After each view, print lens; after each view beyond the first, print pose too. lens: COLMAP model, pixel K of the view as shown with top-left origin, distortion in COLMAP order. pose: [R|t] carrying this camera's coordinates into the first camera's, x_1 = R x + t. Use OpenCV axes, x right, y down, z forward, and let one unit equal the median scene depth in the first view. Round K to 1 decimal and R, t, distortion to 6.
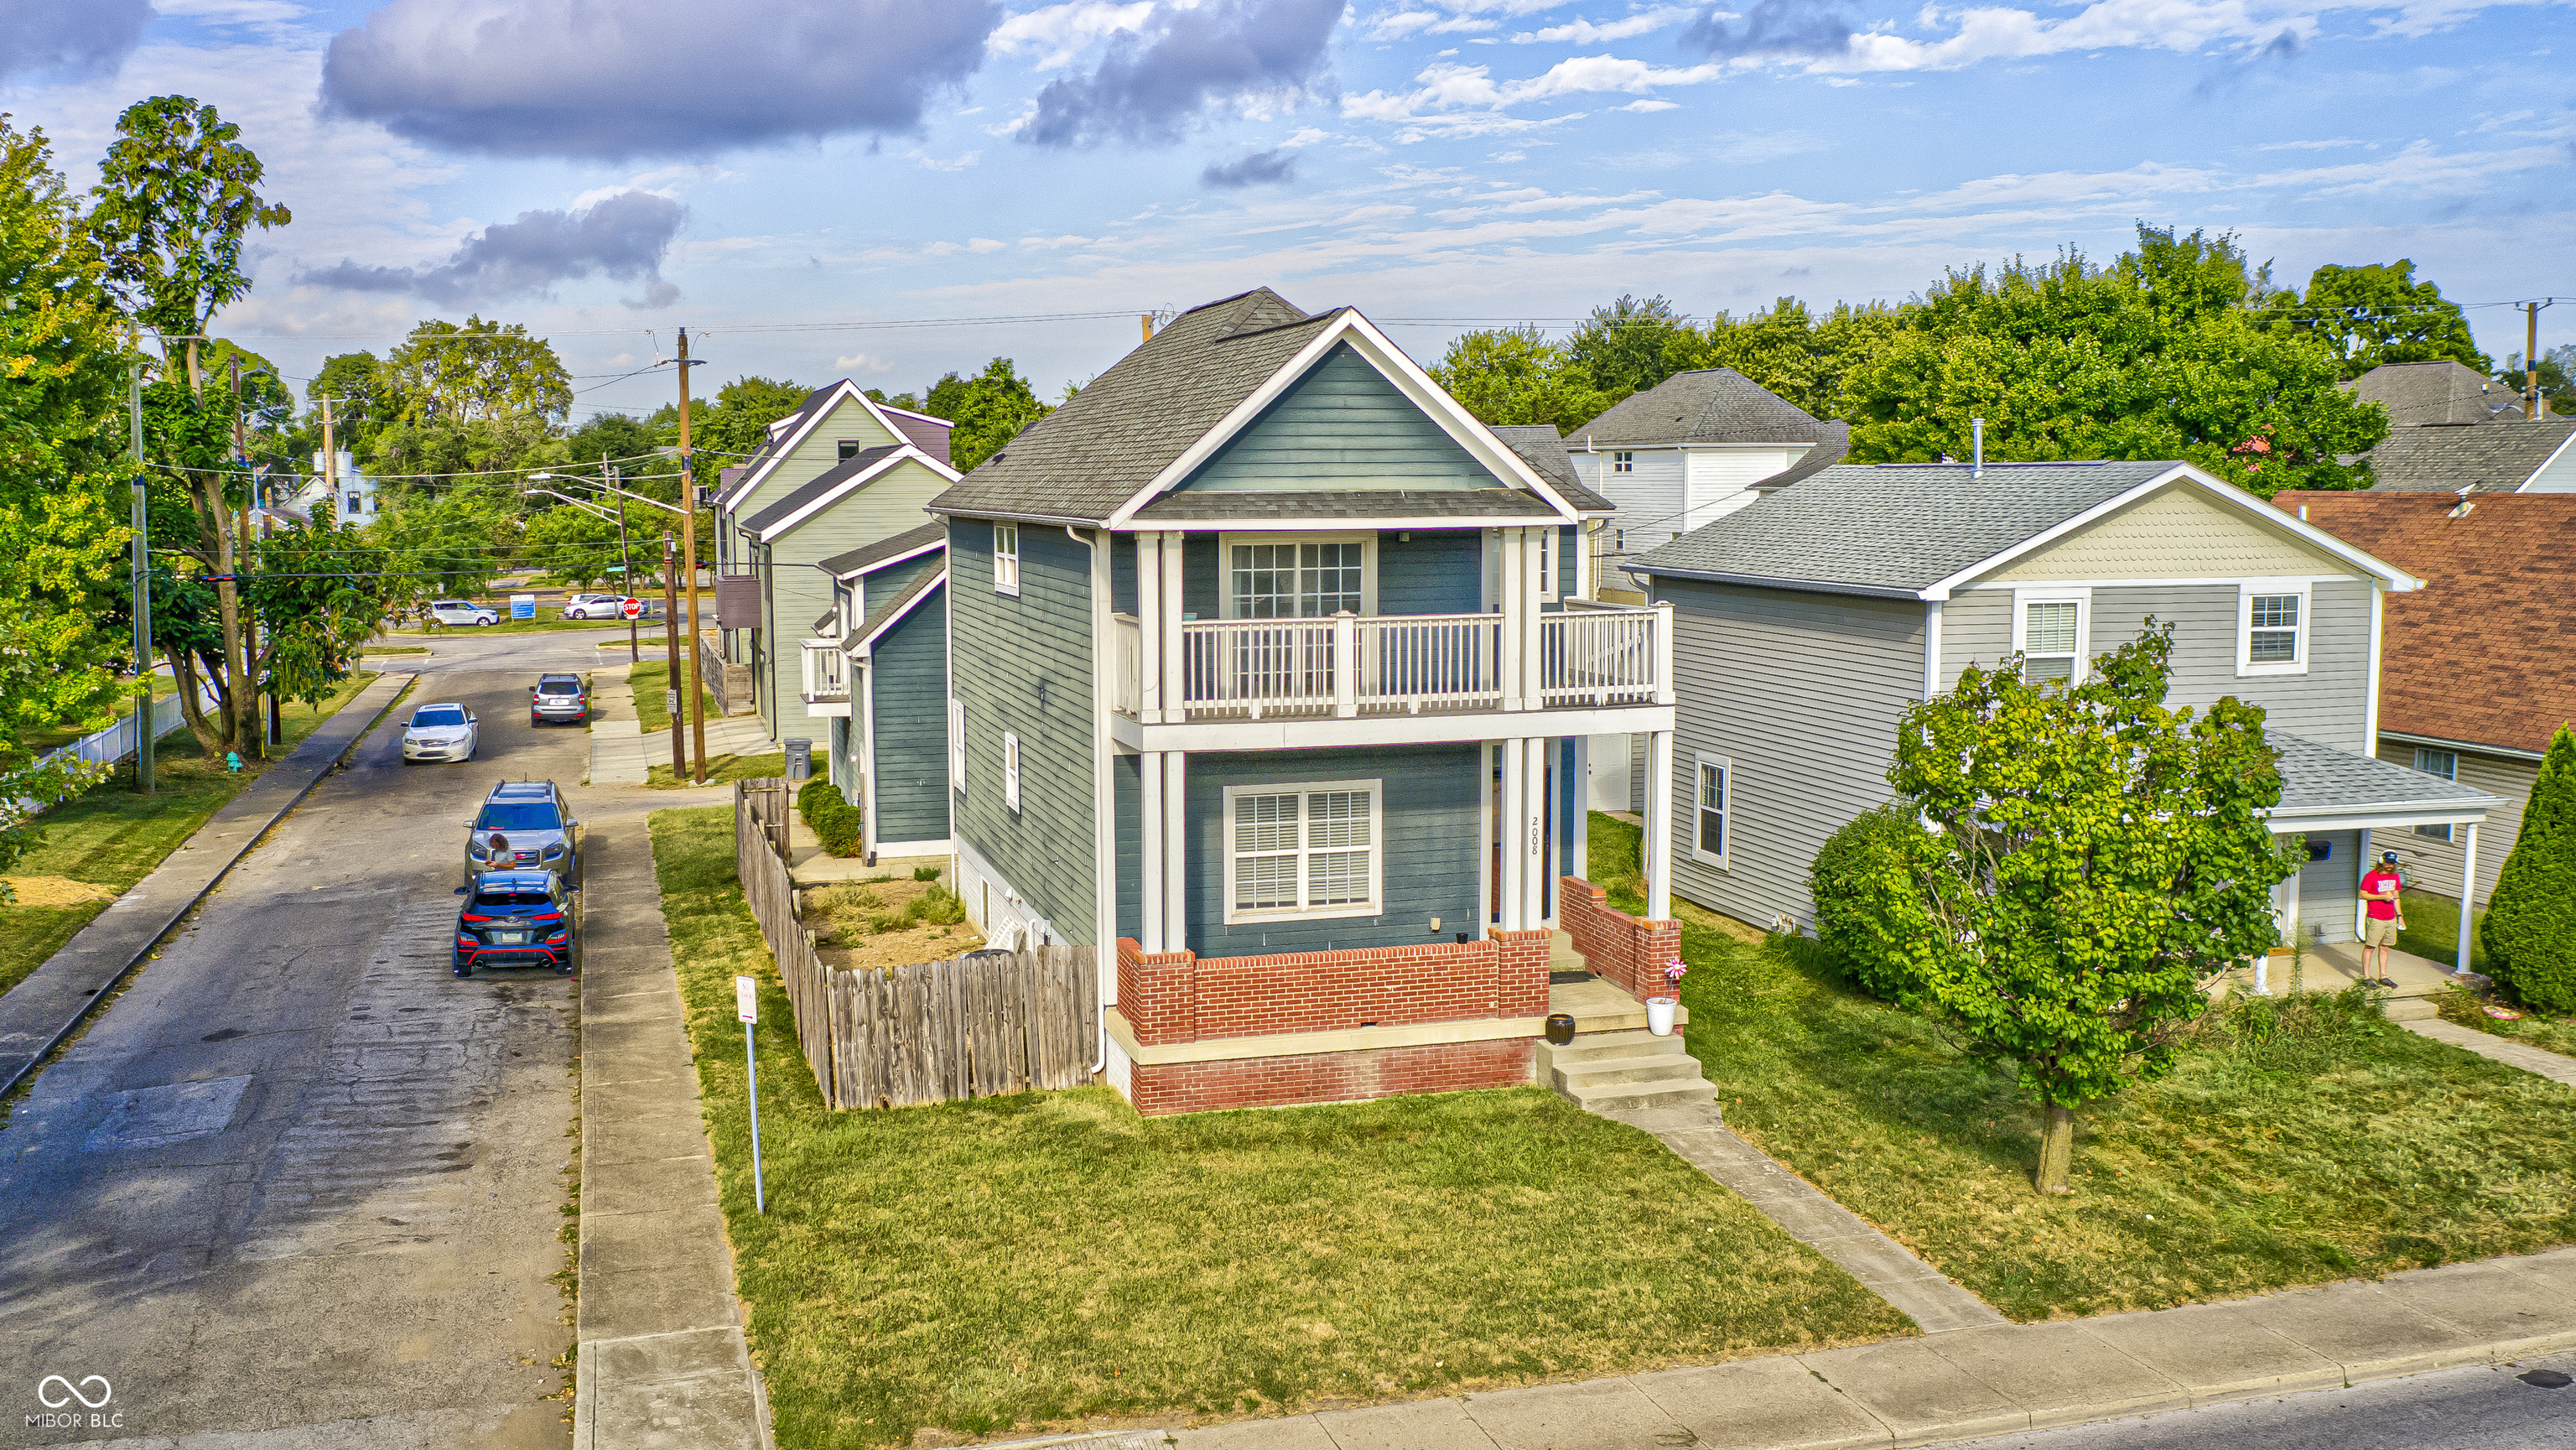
lens RADIAL K [[2275.2, 0, 1193.2], [0, 2275.2, 726.0], [0, 0, 1]] dist [-0.034318, -0.009365]
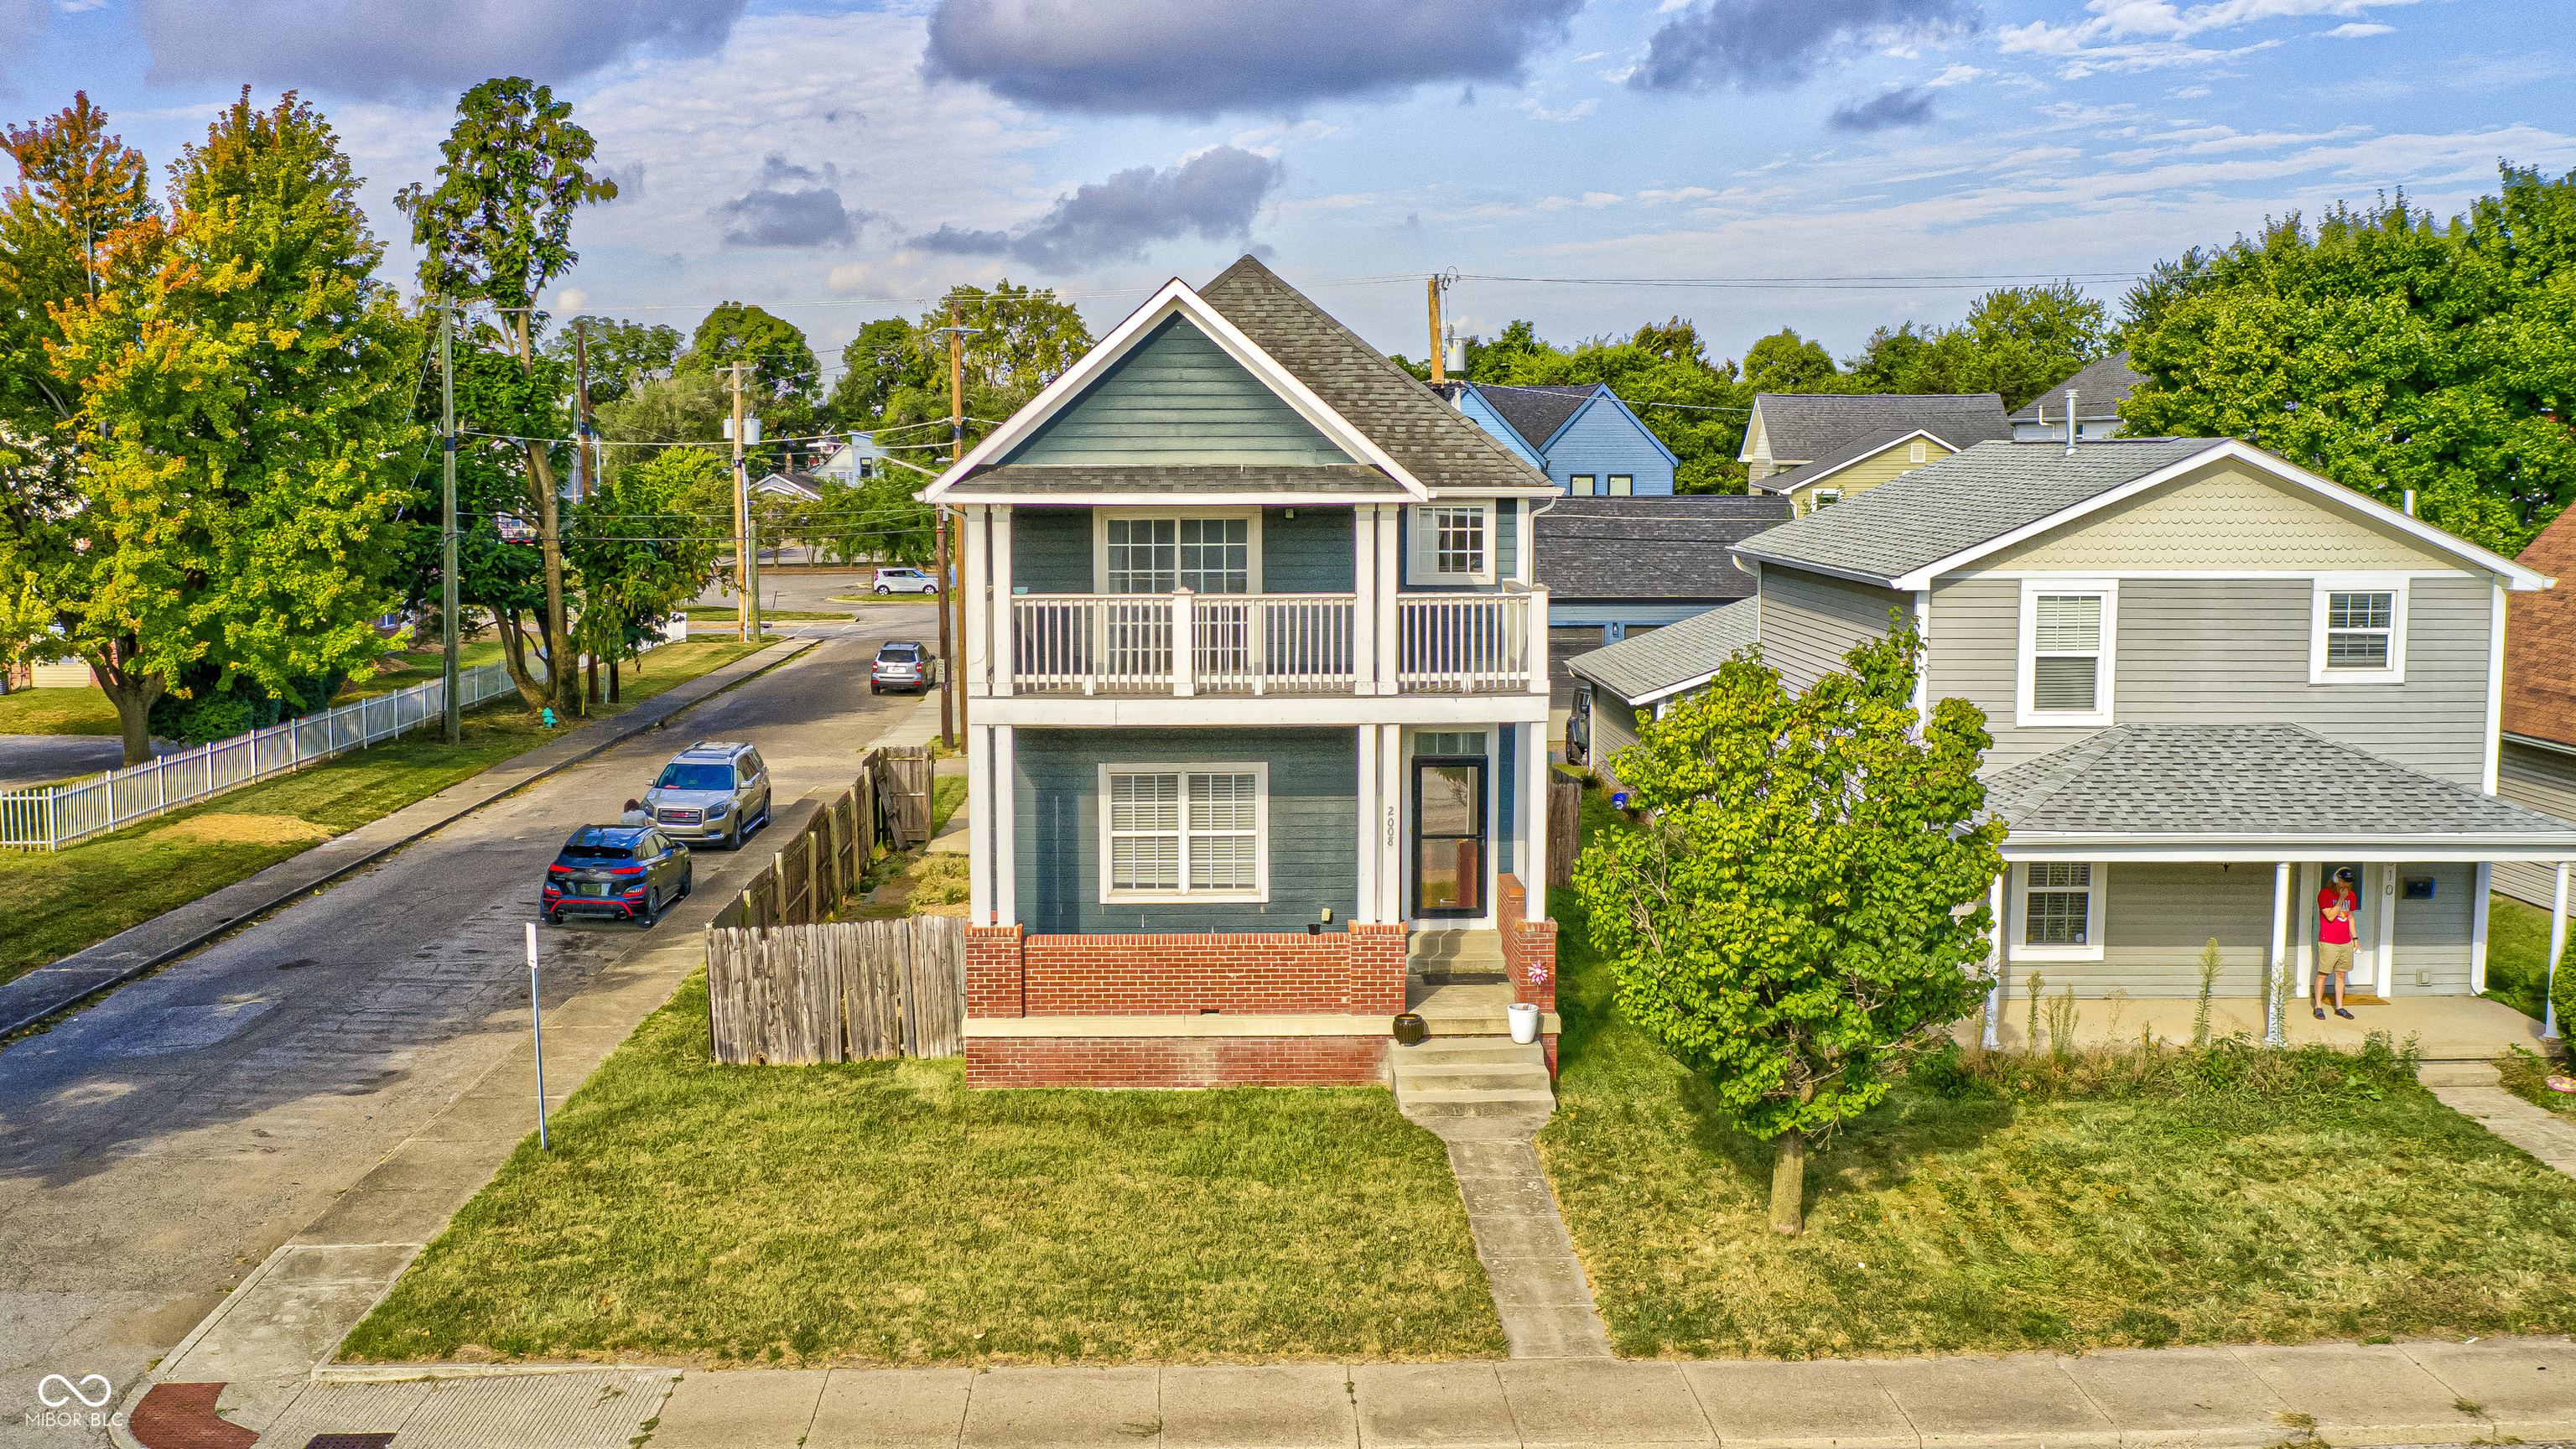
lens RADIAL K [[2420.7, 0, 1215.3], [0, 2420.7, 720.1], [0, 0, 1]] dist [-0.032858, -0.013911]
pose [[0.970192, 0.032151, -0.240194, 0.319308], [-0.031322, 0.999483, 0.007268, -0.001588], [0.240304, 0.000472, 0.970698, -0.008767]]
